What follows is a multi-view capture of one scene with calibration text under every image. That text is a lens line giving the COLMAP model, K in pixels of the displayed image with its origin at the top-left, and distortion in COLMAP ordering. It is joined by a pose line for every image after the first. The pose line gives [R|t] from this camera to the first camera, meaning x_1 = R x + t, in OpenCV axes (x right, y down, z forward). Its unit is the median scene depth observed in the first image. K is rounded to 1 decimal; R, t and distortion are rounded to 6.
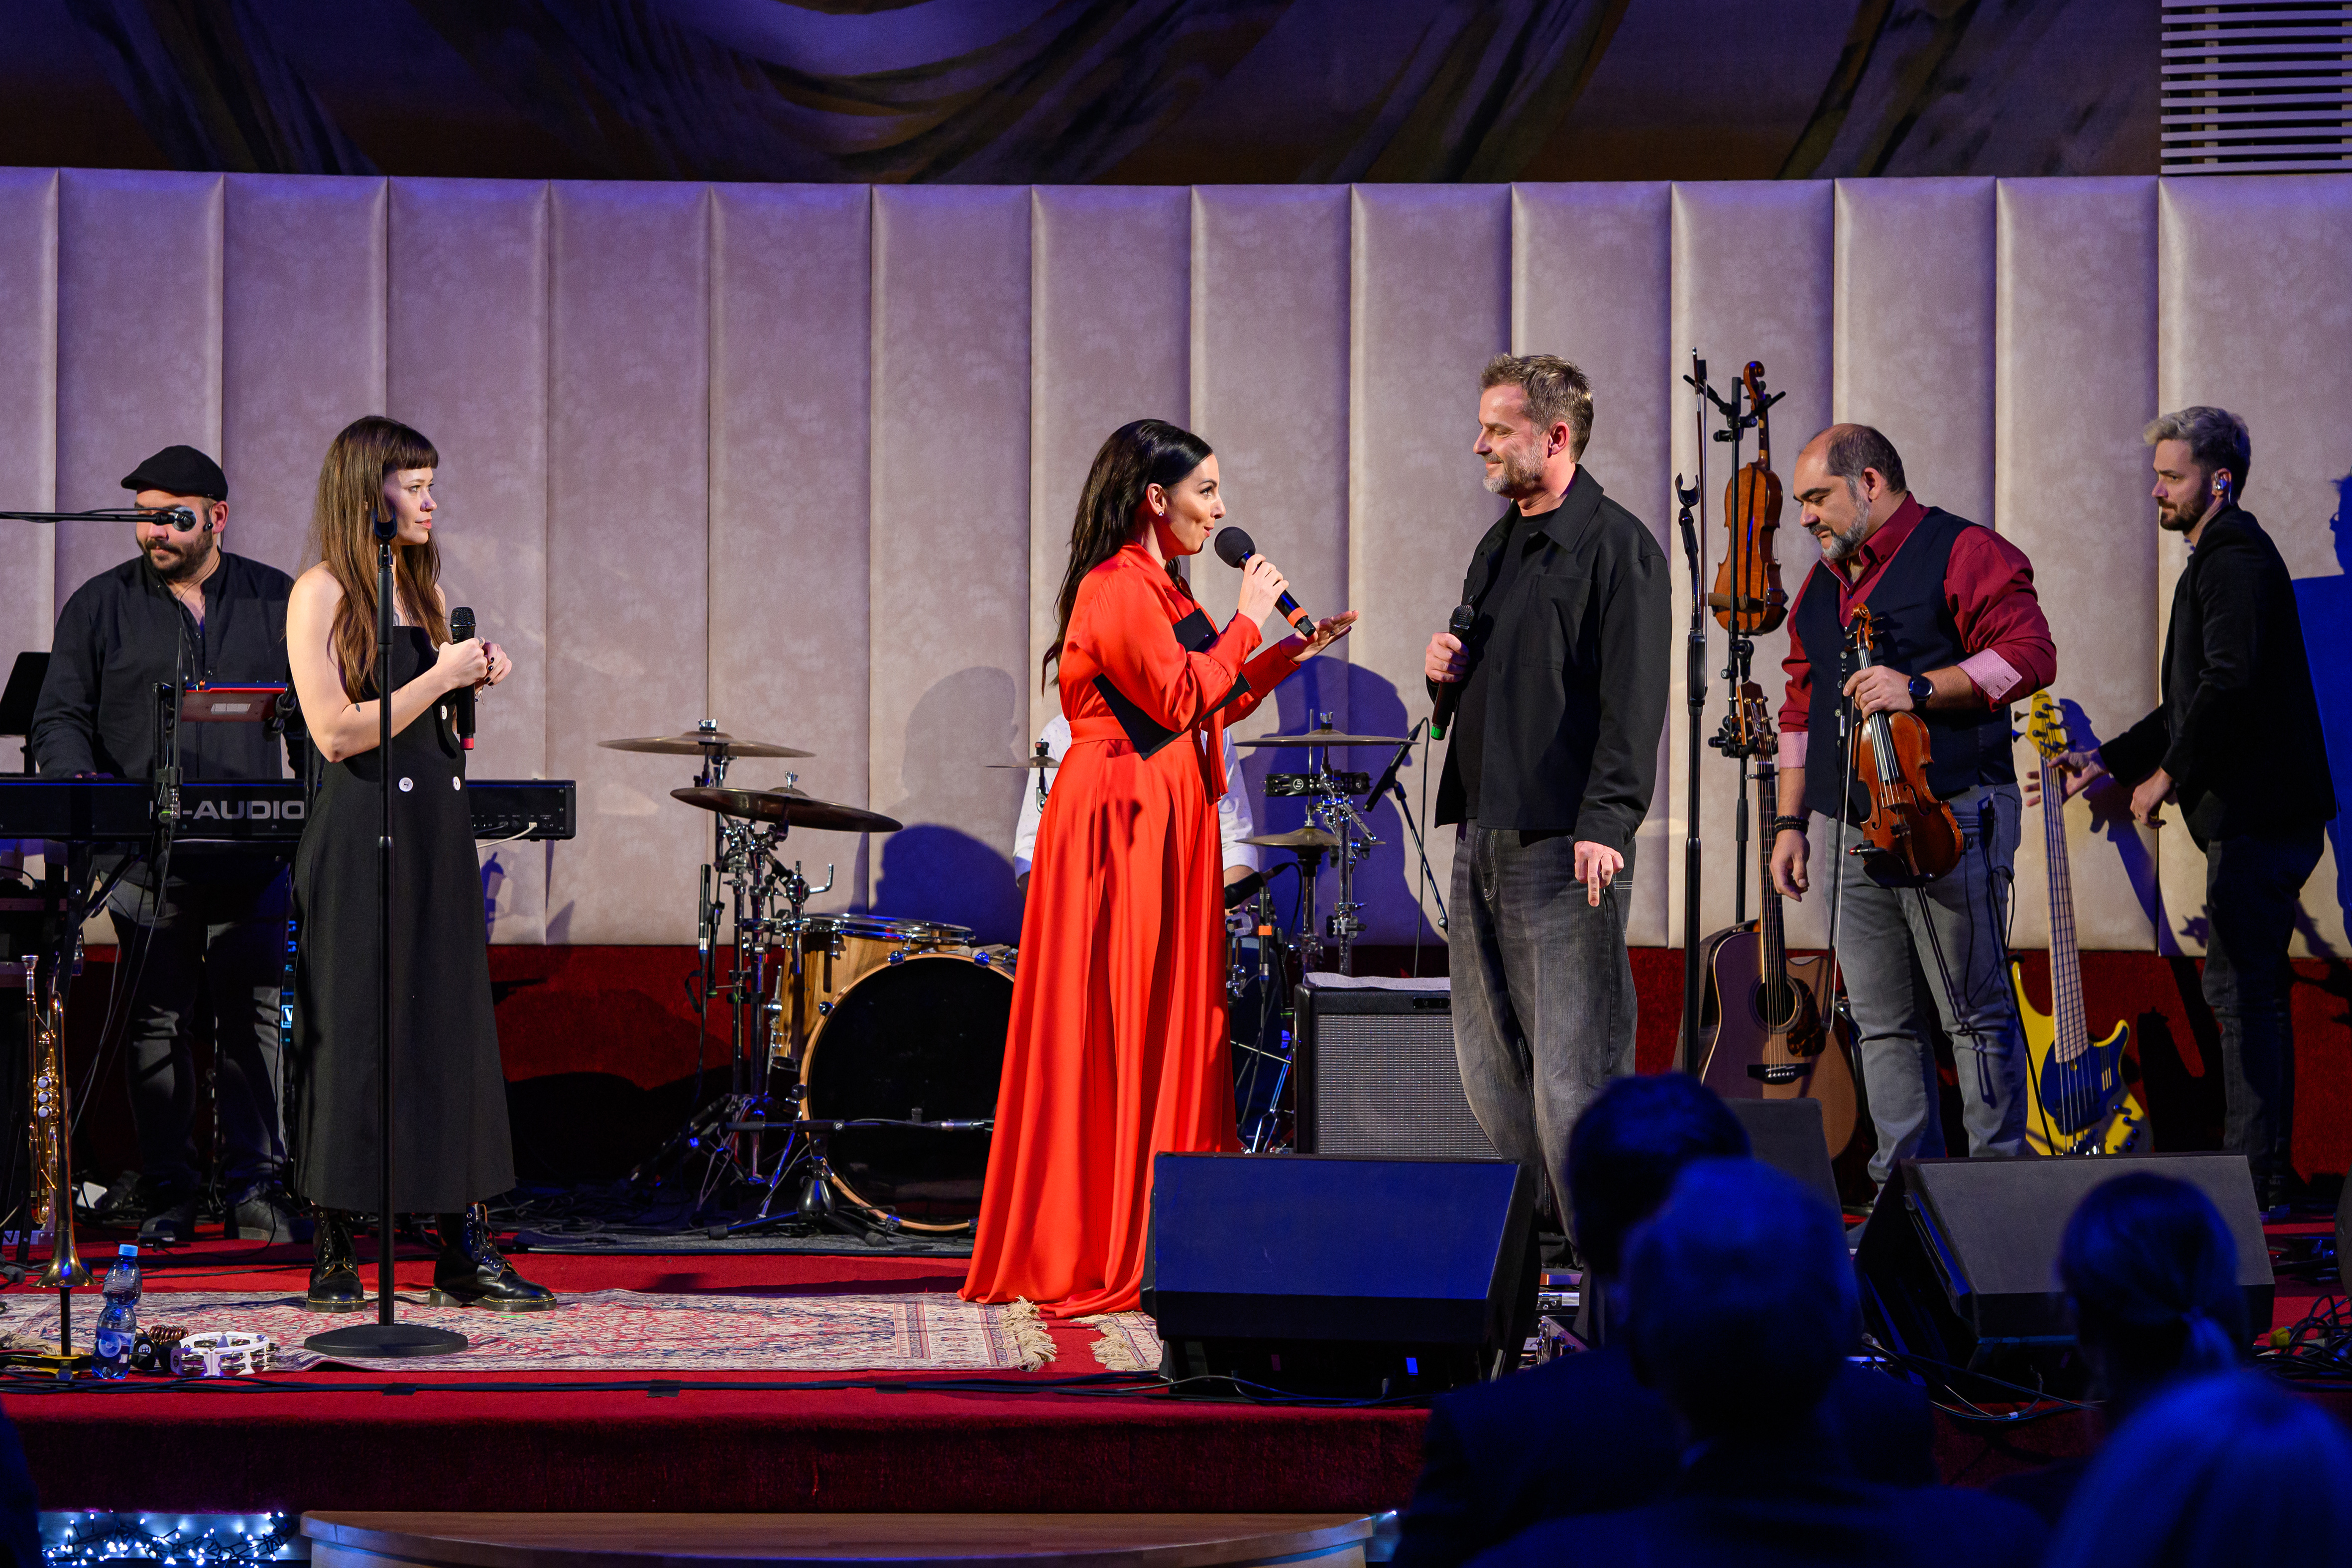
lens RADIAL K [[5894.9, 0, 1210.7], [0, 5894.9, 787.5], [0, 0, 1]] dist [0.012527, 0.131429]
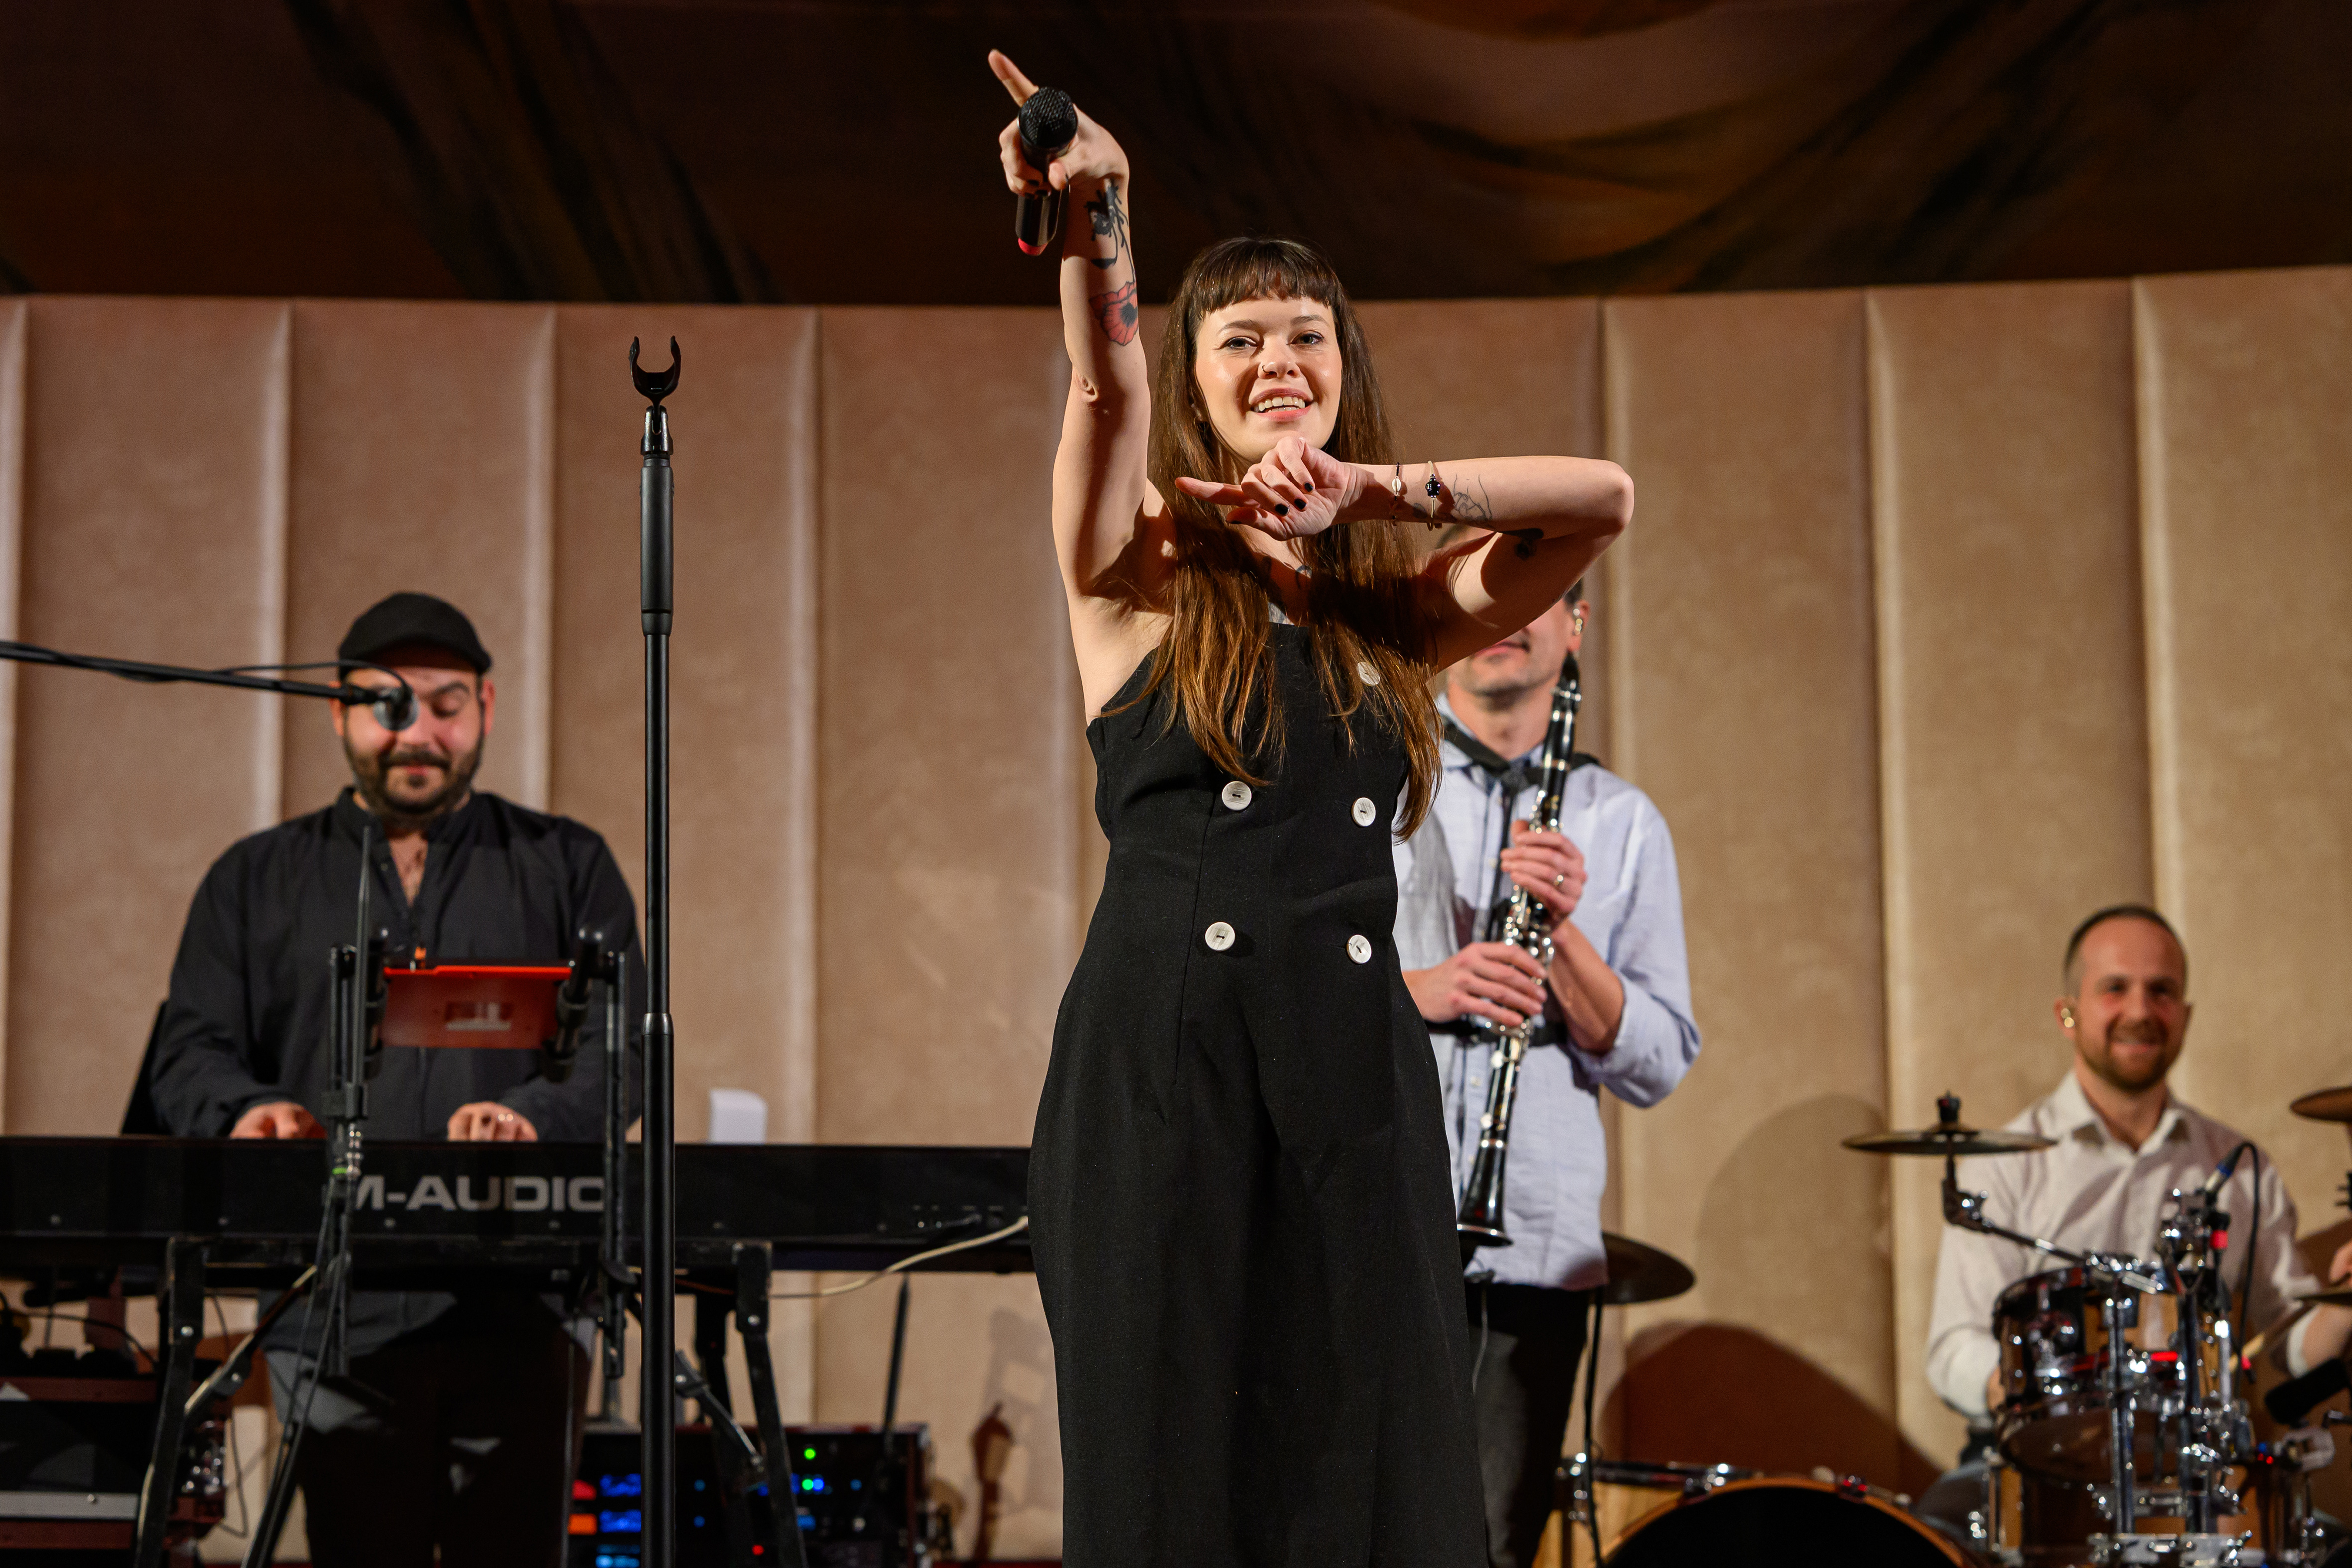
lens RADIAL K [[6155.0, 0, 1092.5], [0, 6155.0, 779.2], [0, 0, 1]] dist [0.019776, 0.131813]
pose [[0.991440, -0.032341, -0.126497, -0.030860], [0.010617, 0.985599, -0.168768, 0.053789], [0.130133, 0.165980, 0.977505, 0.379458]]
